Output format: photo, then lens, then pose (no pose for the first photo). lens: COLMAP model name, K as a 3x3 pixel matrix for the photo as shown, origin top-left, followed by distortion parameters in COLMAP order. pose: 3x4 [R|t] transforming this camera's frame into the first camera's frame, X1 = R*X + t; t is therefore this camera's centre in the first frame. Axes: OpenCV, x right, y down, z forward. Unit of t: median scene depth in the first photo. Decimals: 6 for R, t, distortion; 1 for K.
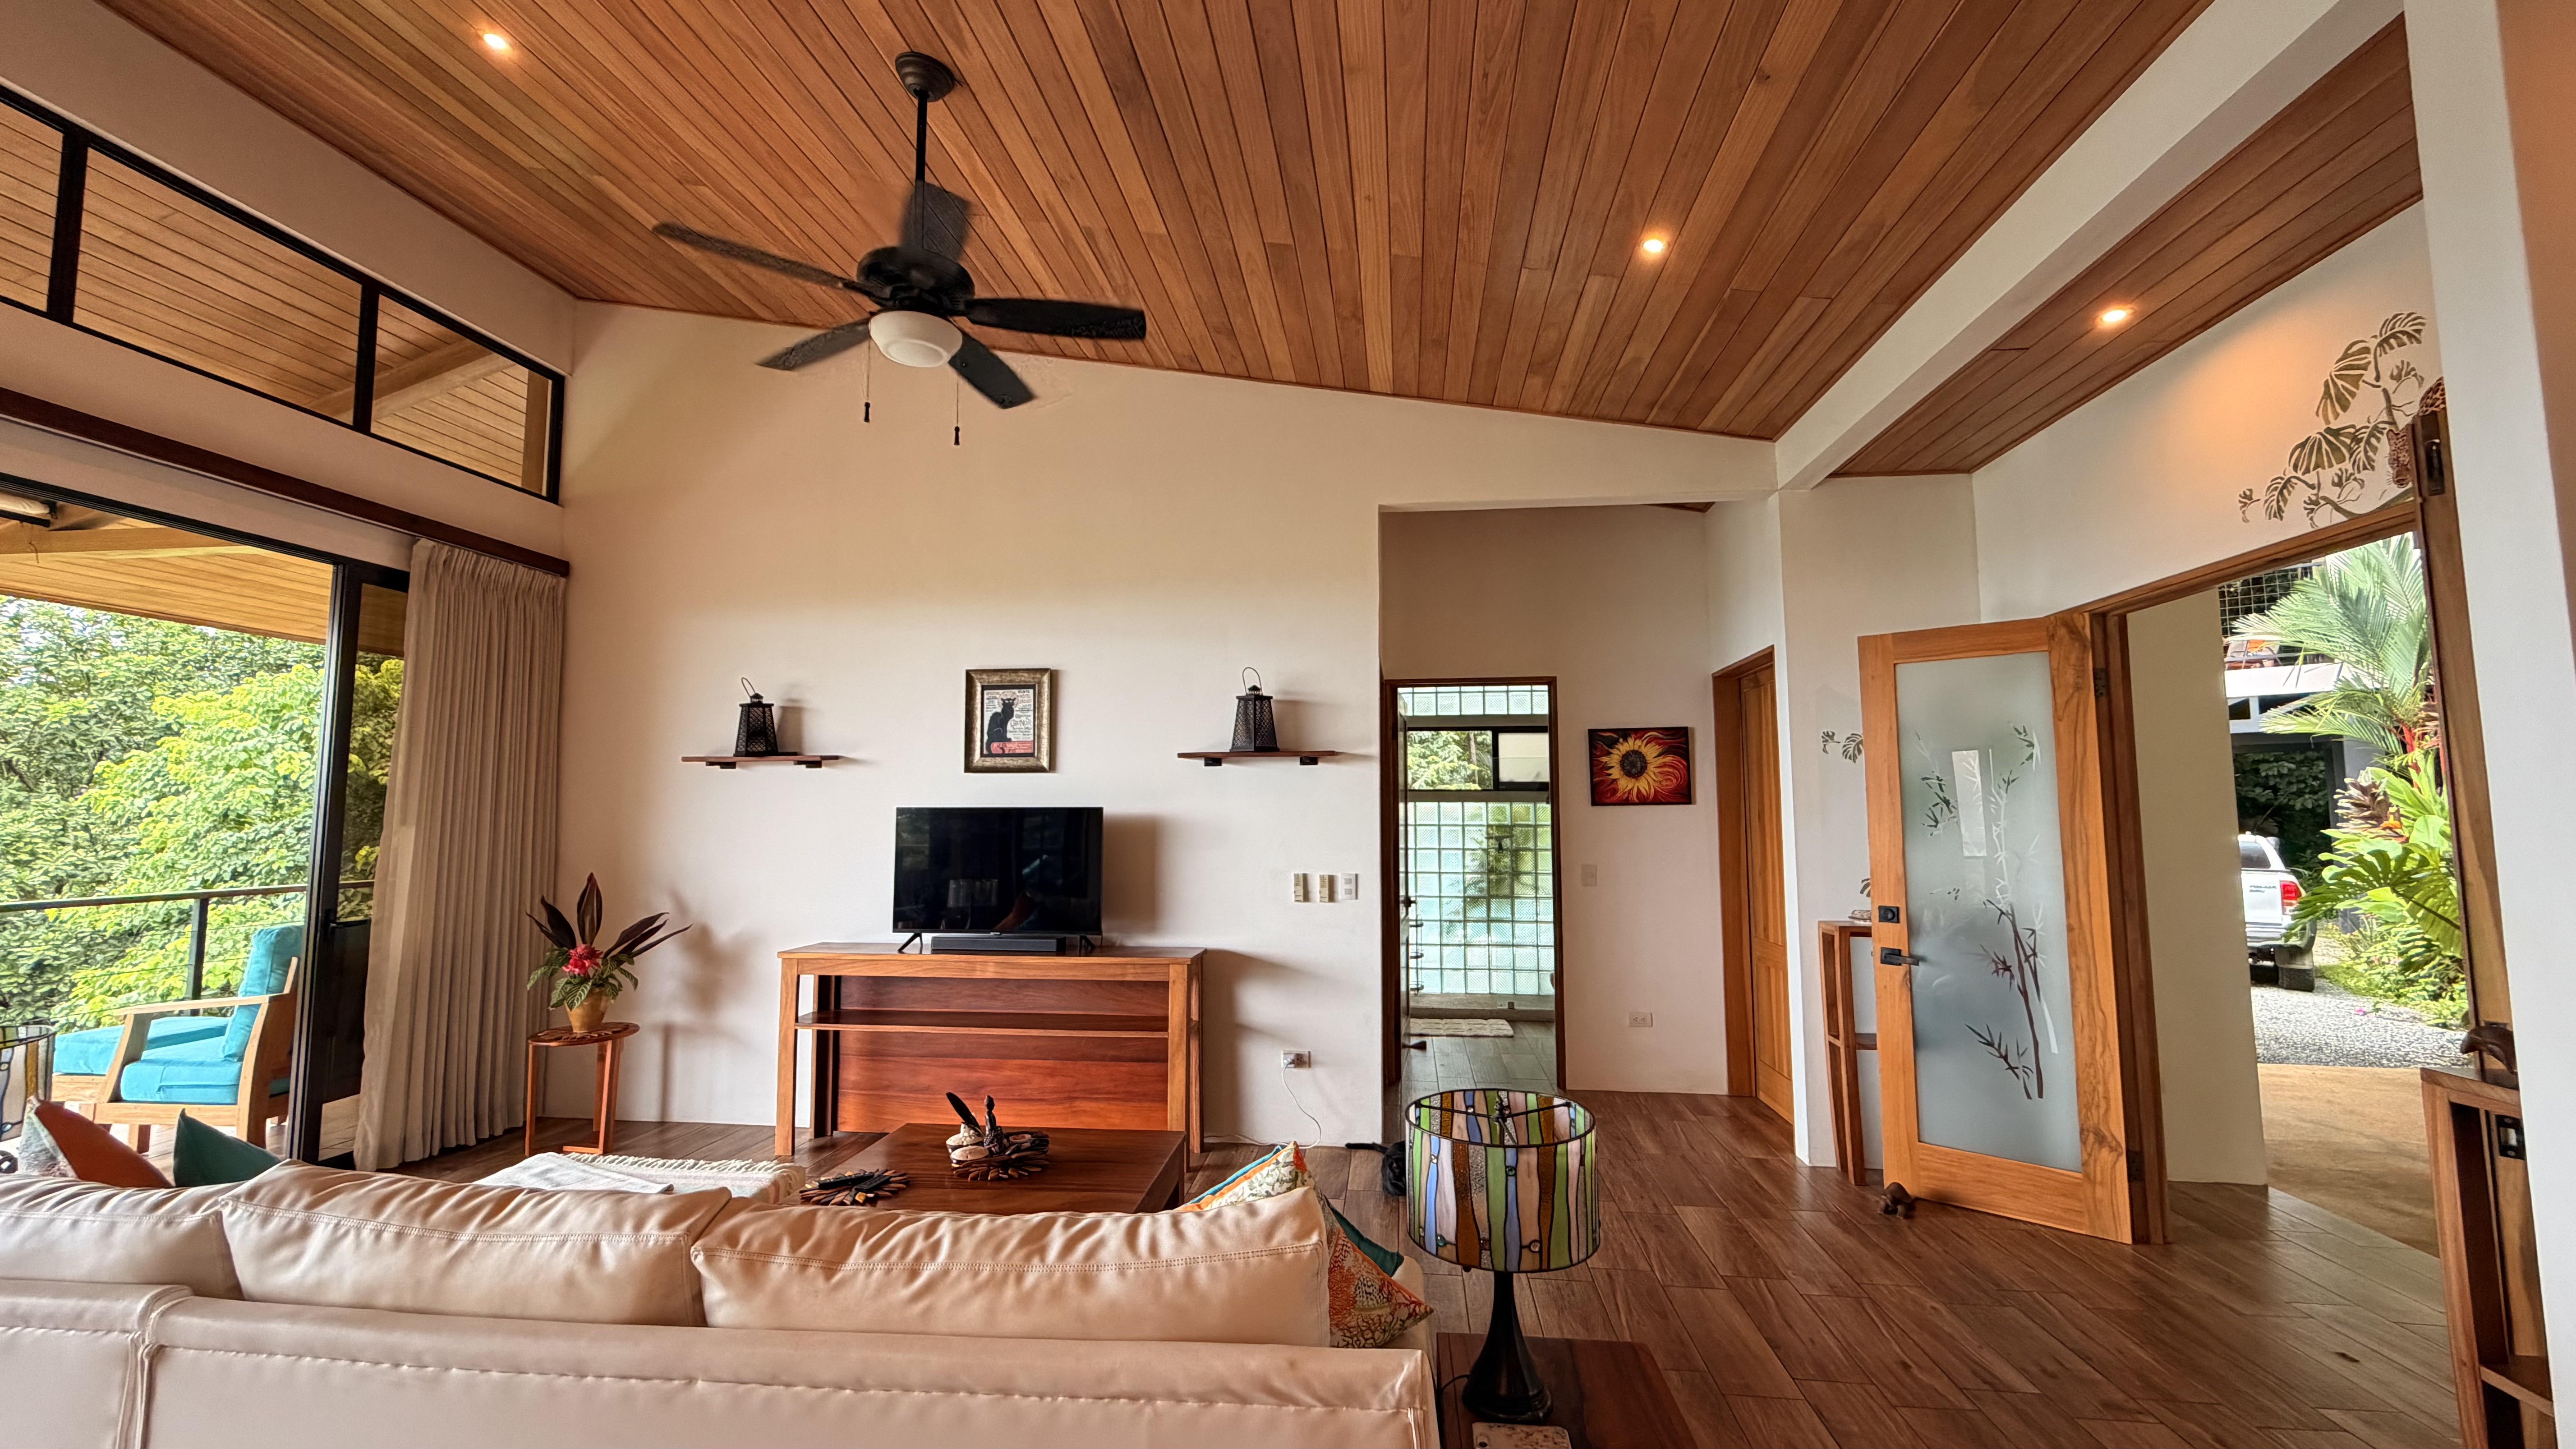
lens RADIAL K [[1025.2, 0, 1283.5], [0, 1025.2, 731.2], [0, 0, 1]] dist [-0.000001, 0.000958]
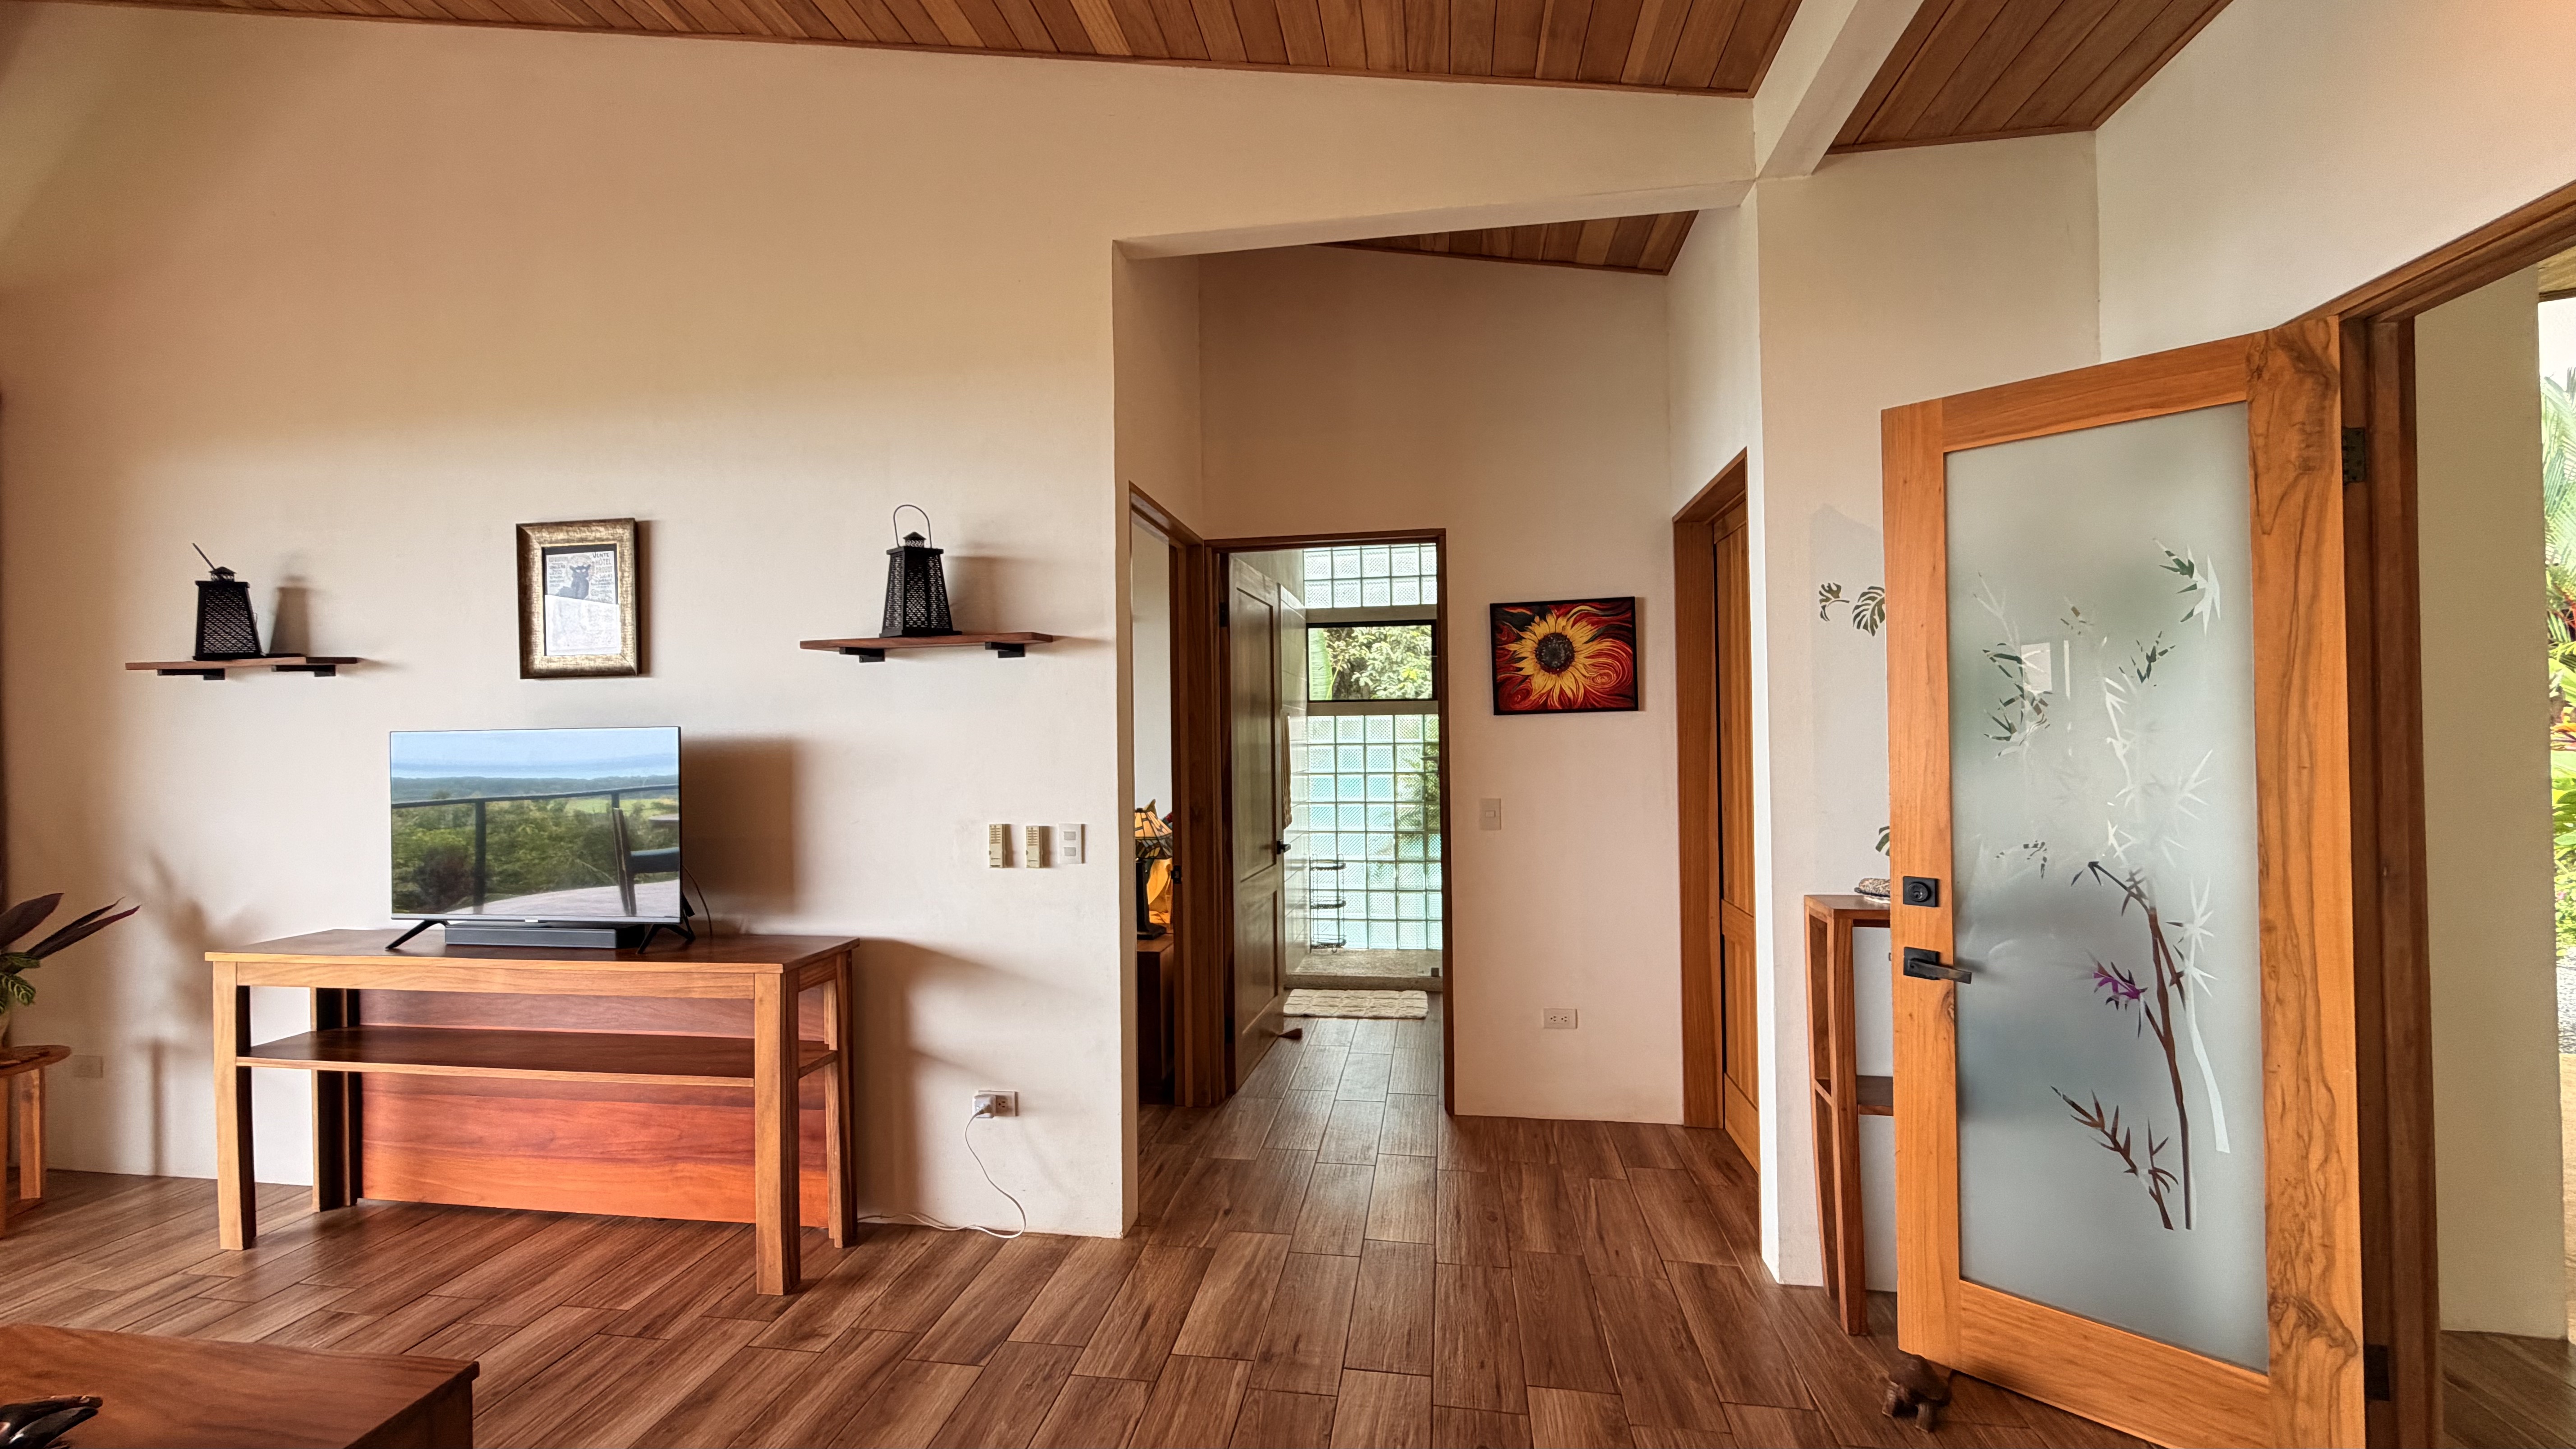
lens RADIAL K [[1025.2, 0, 1282.7], [0, 1025.2, 727.8], [0, 0, 1]] dist [-0.000001, 0.000958]
pose [[0.999015, -0.014634, -0.041889, 0.222894], [0.017778, 0.996973, 0.075693, 0.031553], [0.040655, -0.076363, 0.996251, 0.361871]]
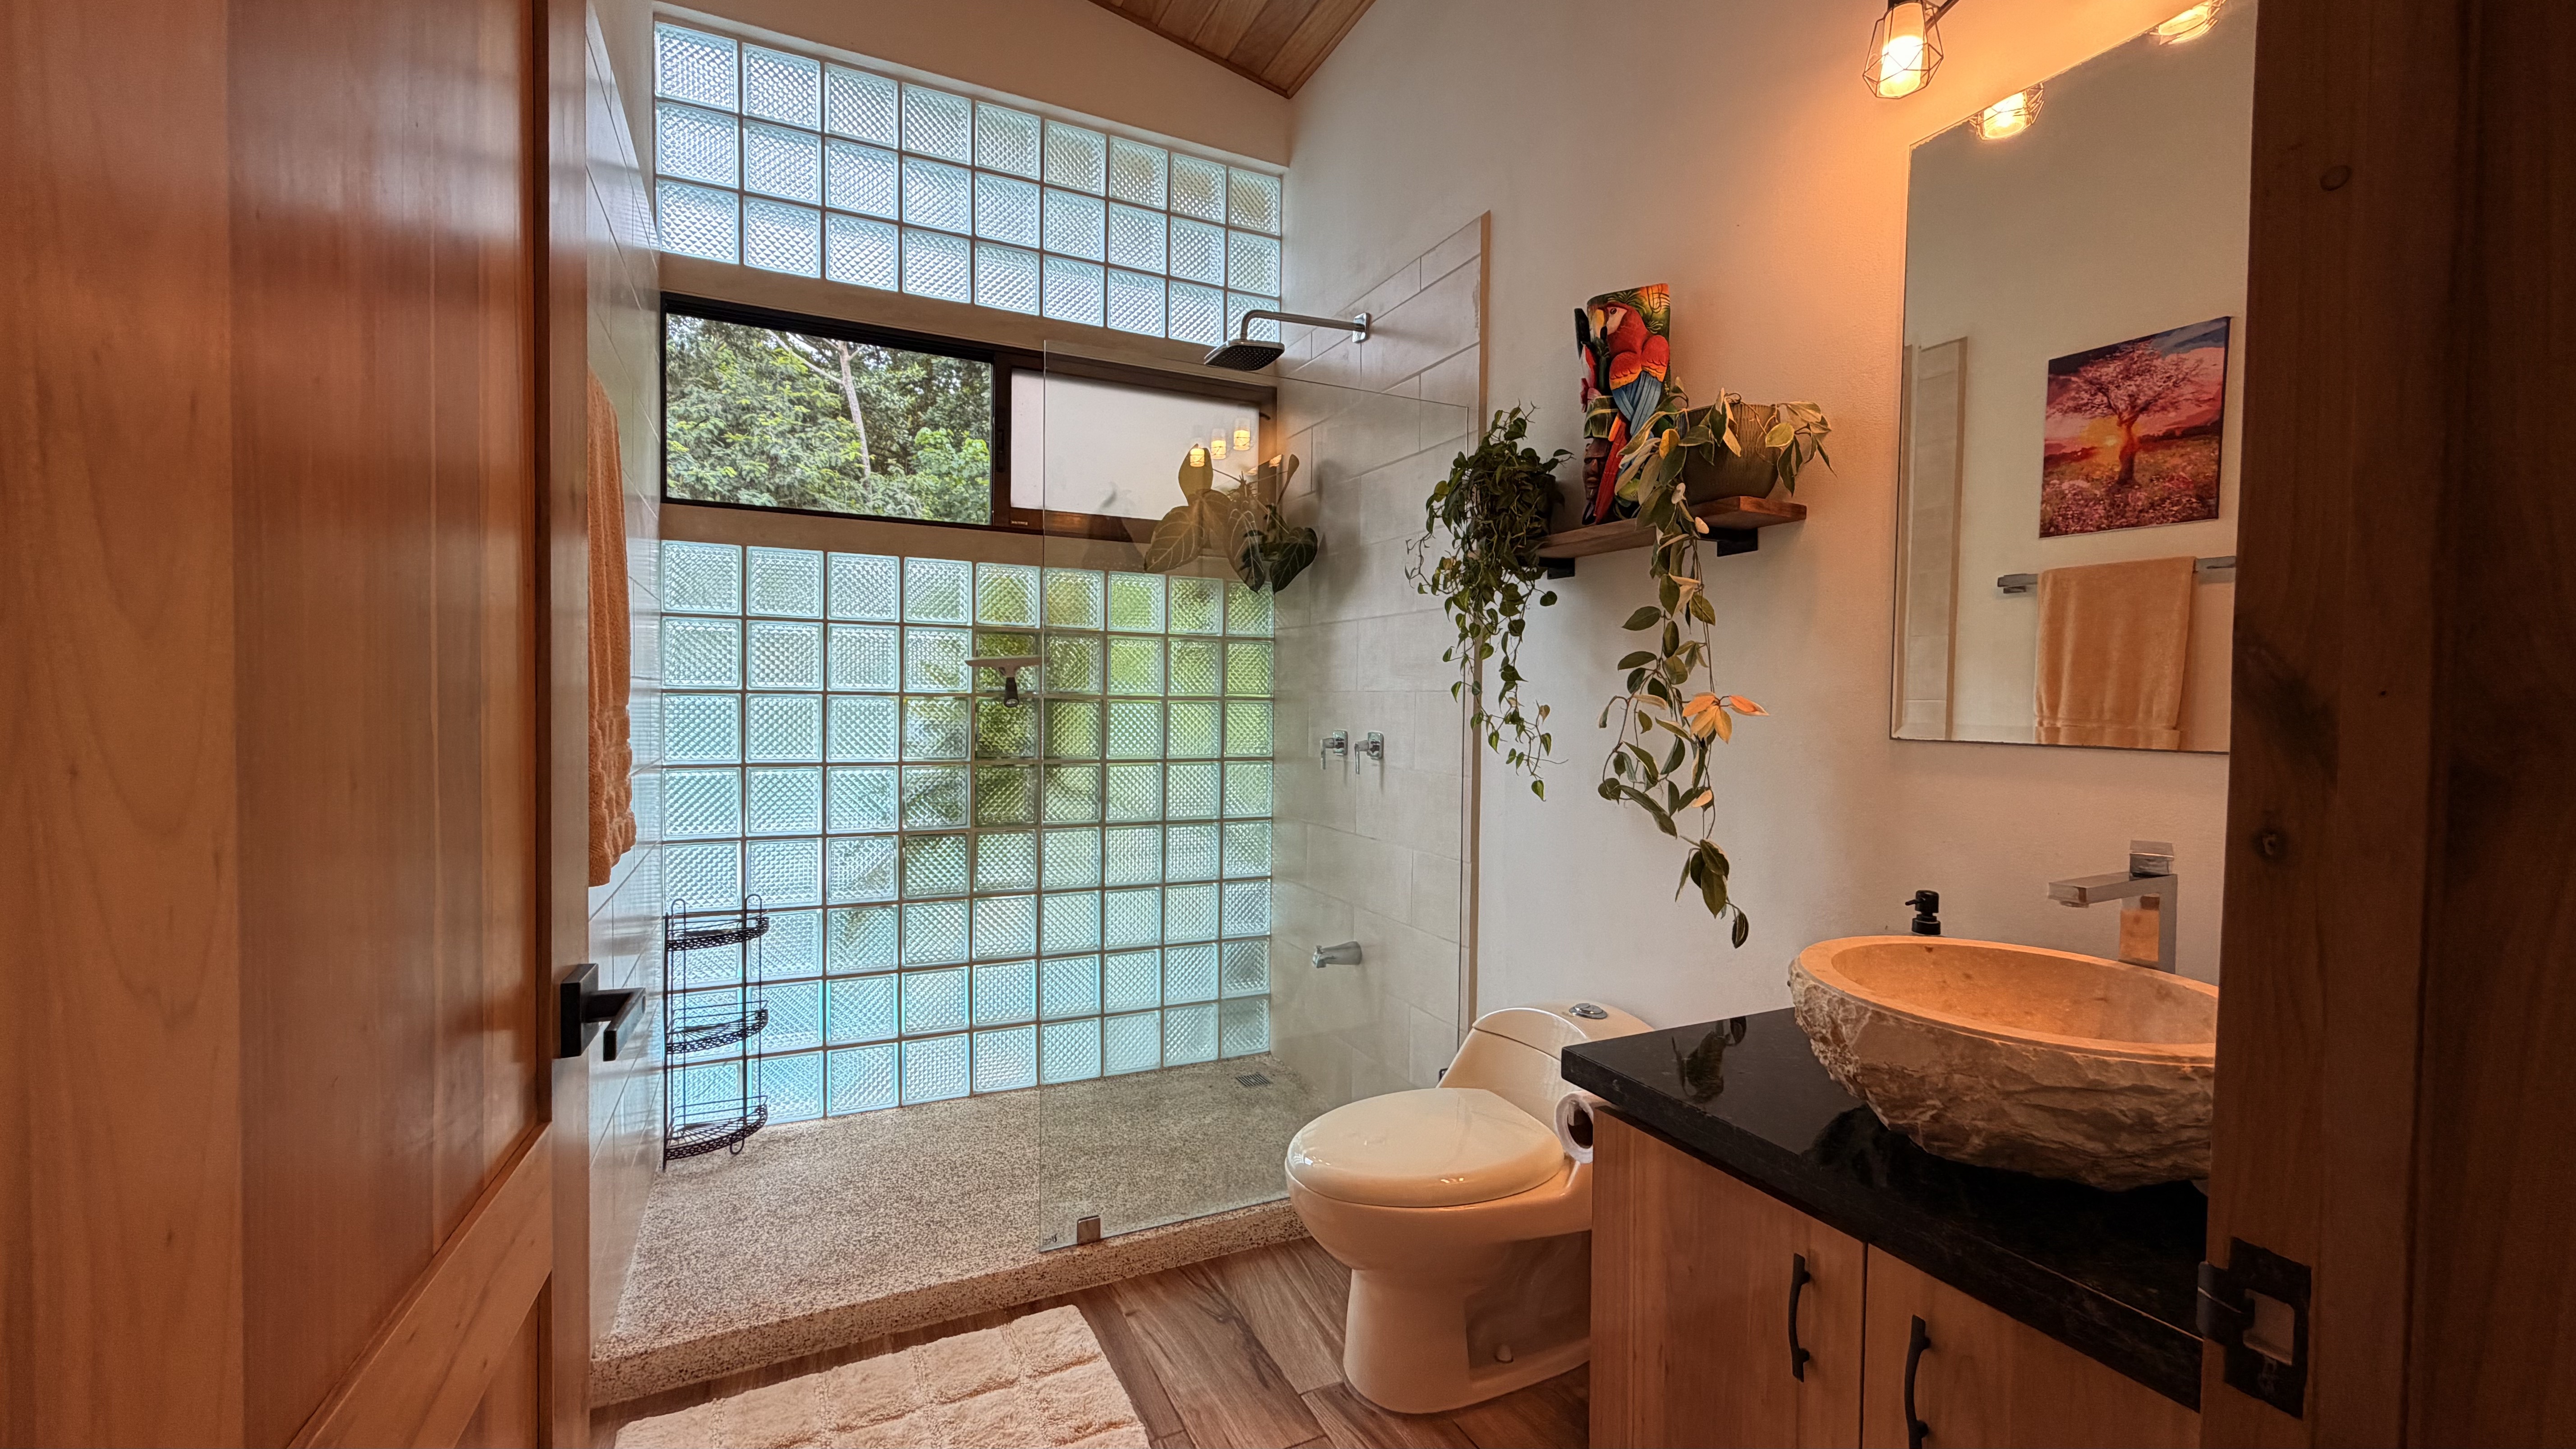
lens RADIAL K [[1025.2, 0, 1283.4], [0, 1025.2, 725.4], [0, 0, 1]] dist [-0.000001, 0.000958]
pose [[0.844875, -0.001929, 0.534960, 0.183806], [-0.060143, 0.993311, 0.098567, 0.153217], [-0.531572, -0.115451, 0.839108, 1.179750]]
